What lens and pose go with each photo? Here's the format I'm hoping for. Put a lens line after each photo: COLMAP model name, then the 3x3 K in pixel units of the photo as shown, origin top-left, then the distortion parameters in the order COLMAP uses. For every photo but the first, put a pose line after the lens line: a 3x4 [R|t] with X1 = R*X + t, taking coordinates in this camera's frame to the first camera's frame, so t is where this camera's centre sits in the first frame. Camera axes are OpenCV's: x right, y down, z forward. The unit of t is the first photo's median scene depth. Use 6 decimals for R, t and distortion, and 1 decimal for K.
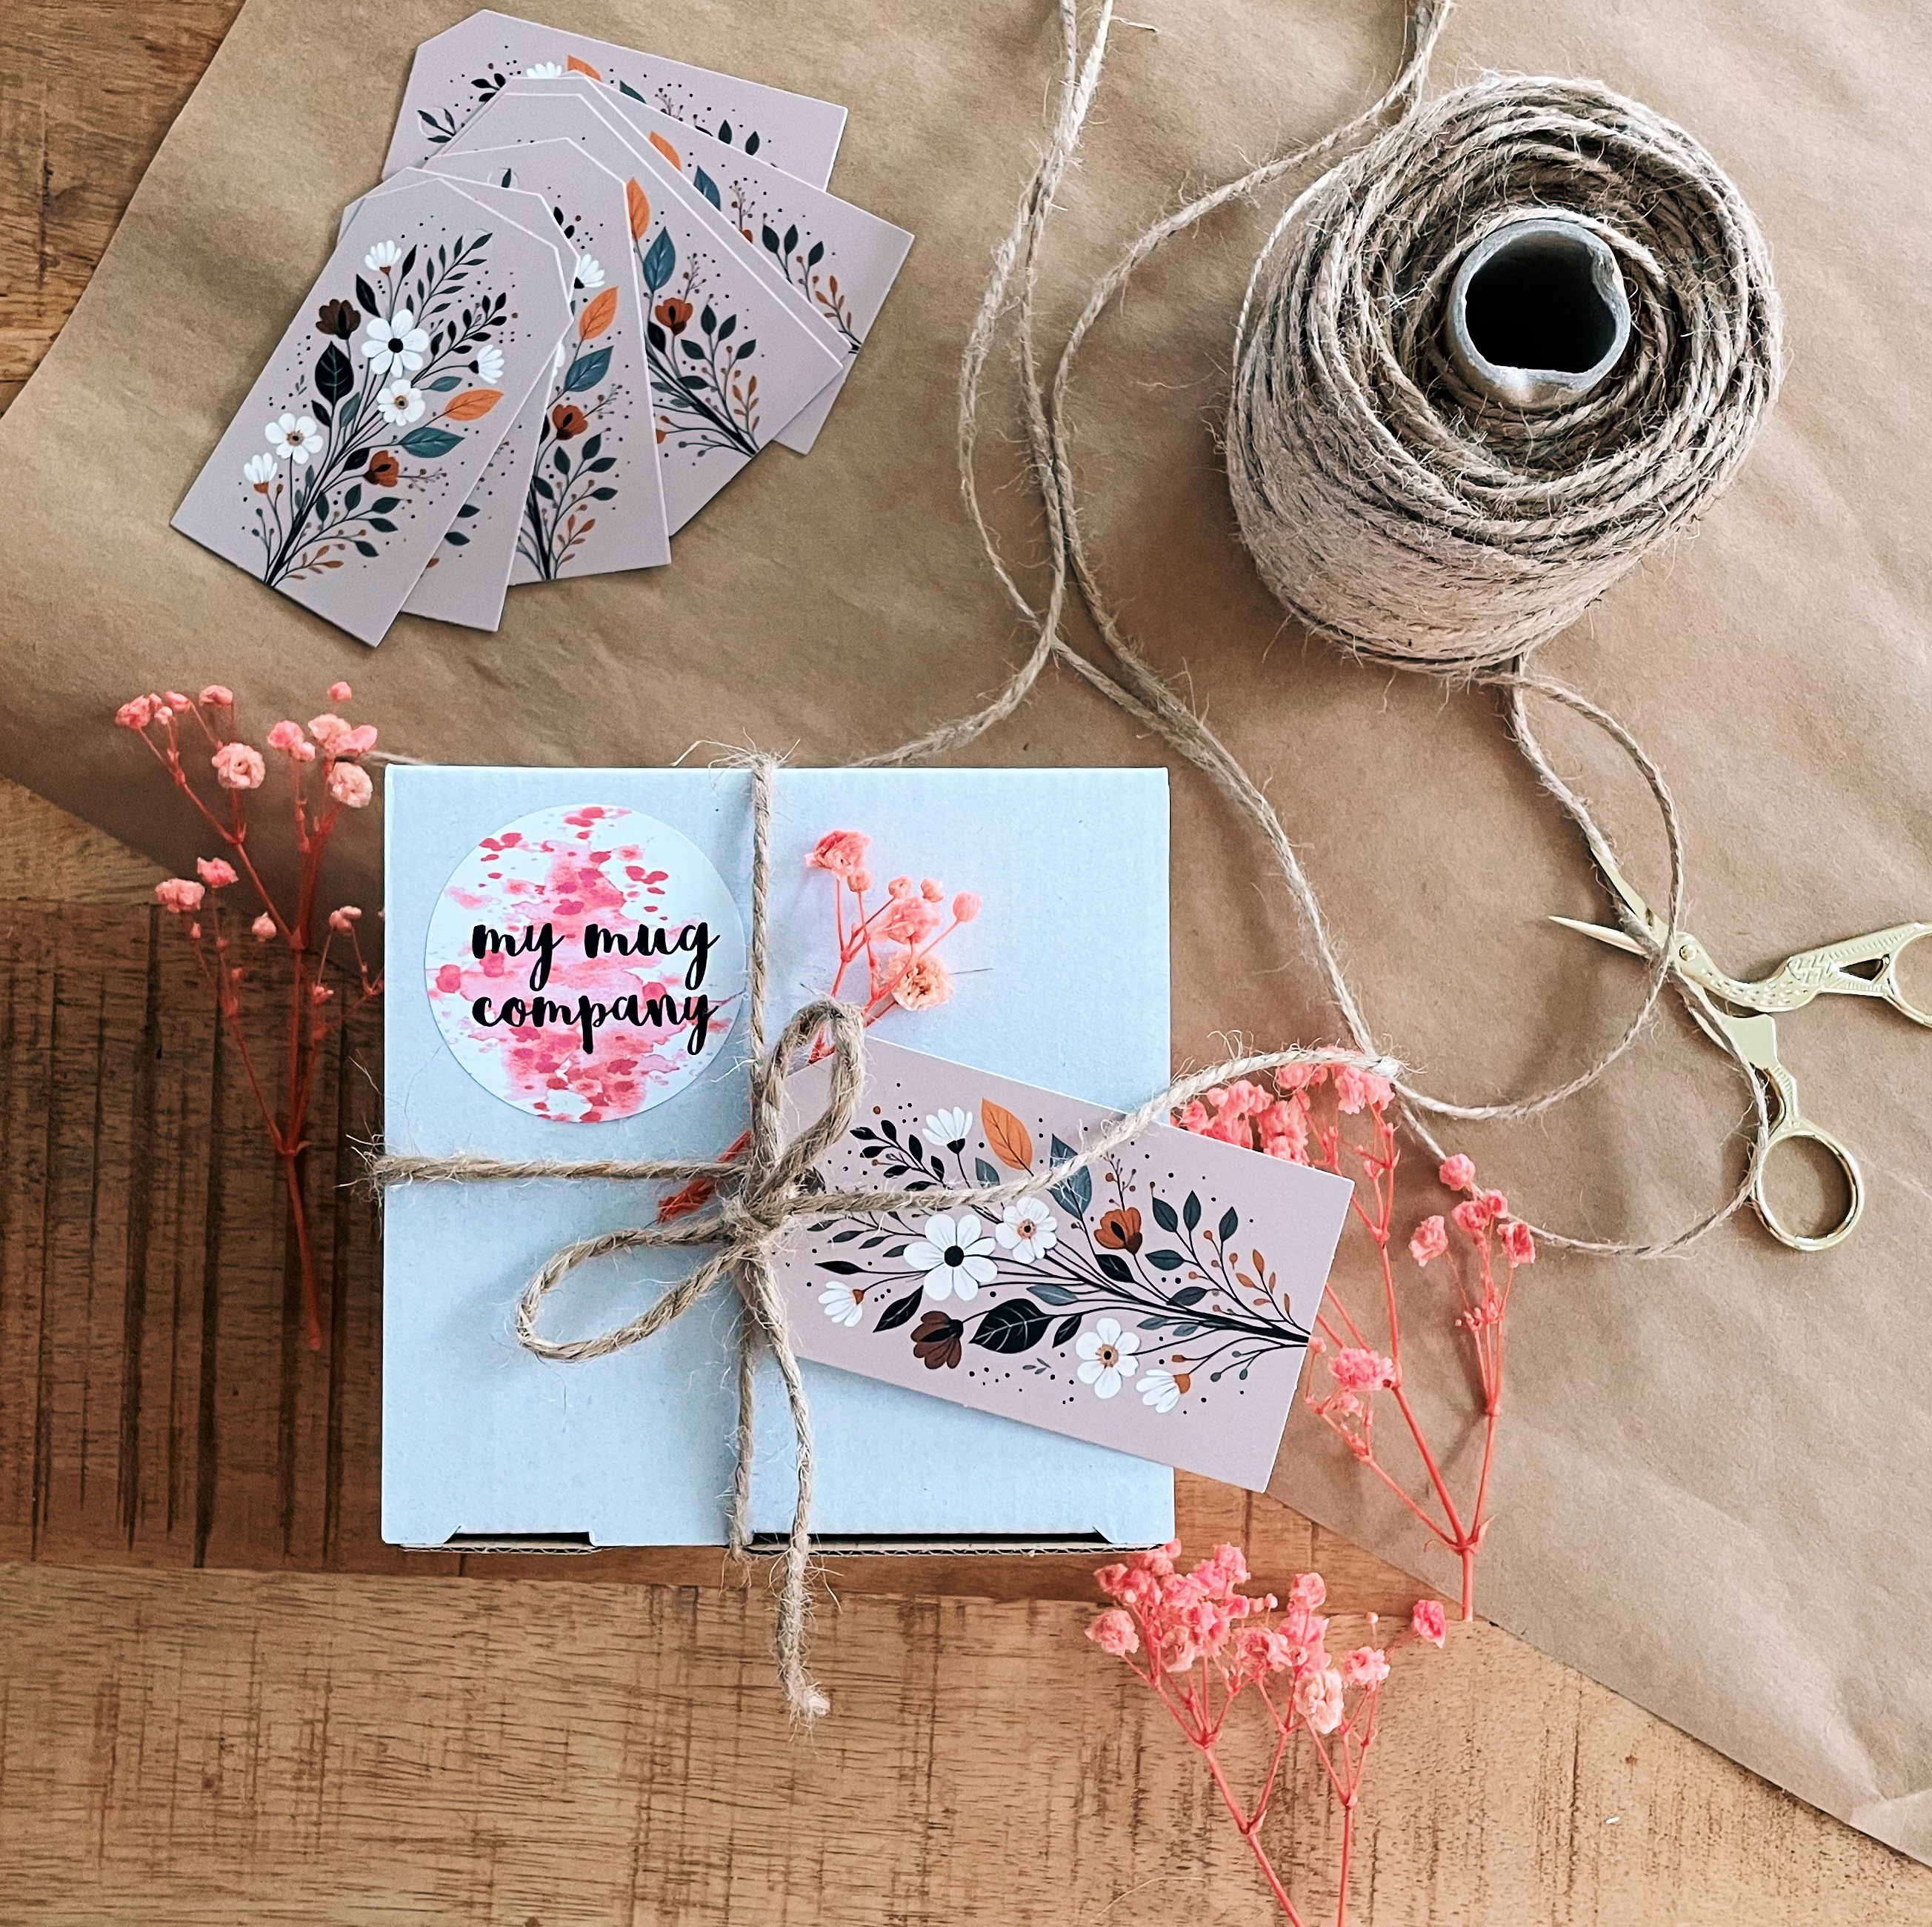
lens RADIAL K [[2004.9, 0, 952.0], [0, 2004.9, 977.2], [0, 0, 1]] dist [0.097510, -0.177301]
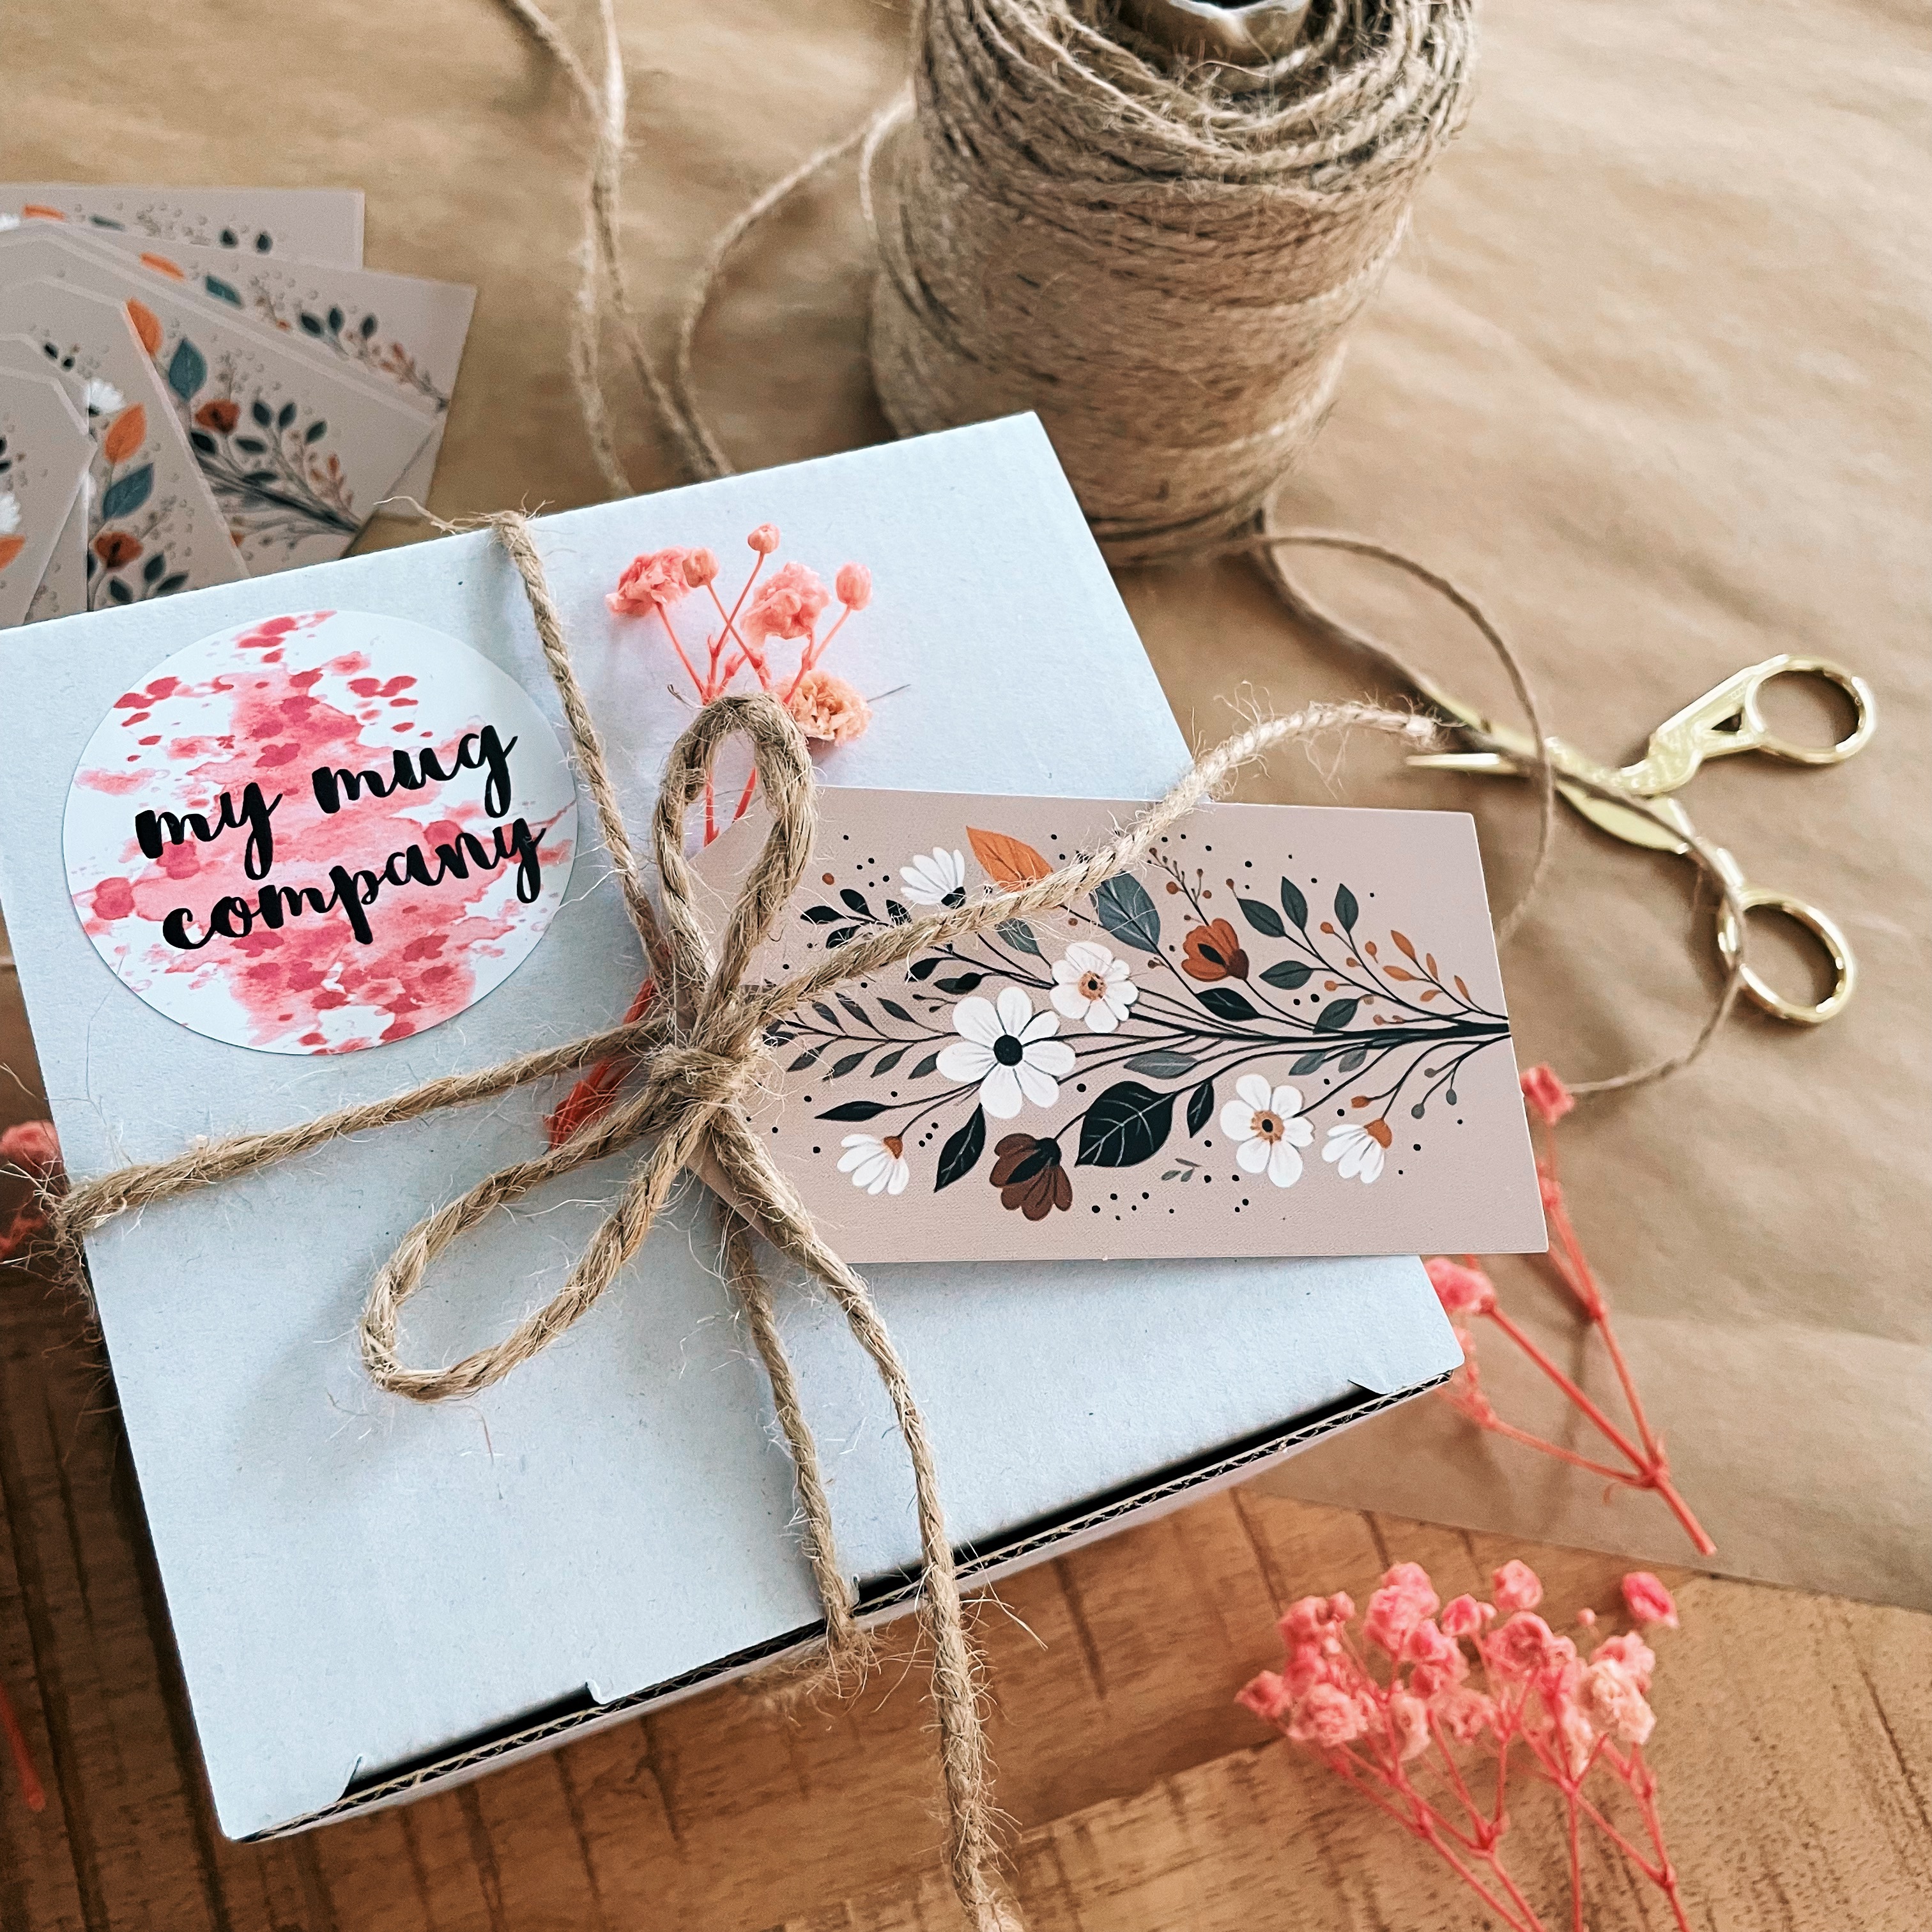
lens RADIAL K [[1841.1, 0, 952.3], [0, 1841.1, 963.2], [0, 0, 1]] dist [0.065029, -0.093721]
pose [[0.927292, -0.280212, 0.248216, -0.155716], [0.340687, 0.906494, -0.249400, 0.253740], [-0.155122, 0.315831, 0.936049, 0.420191]]
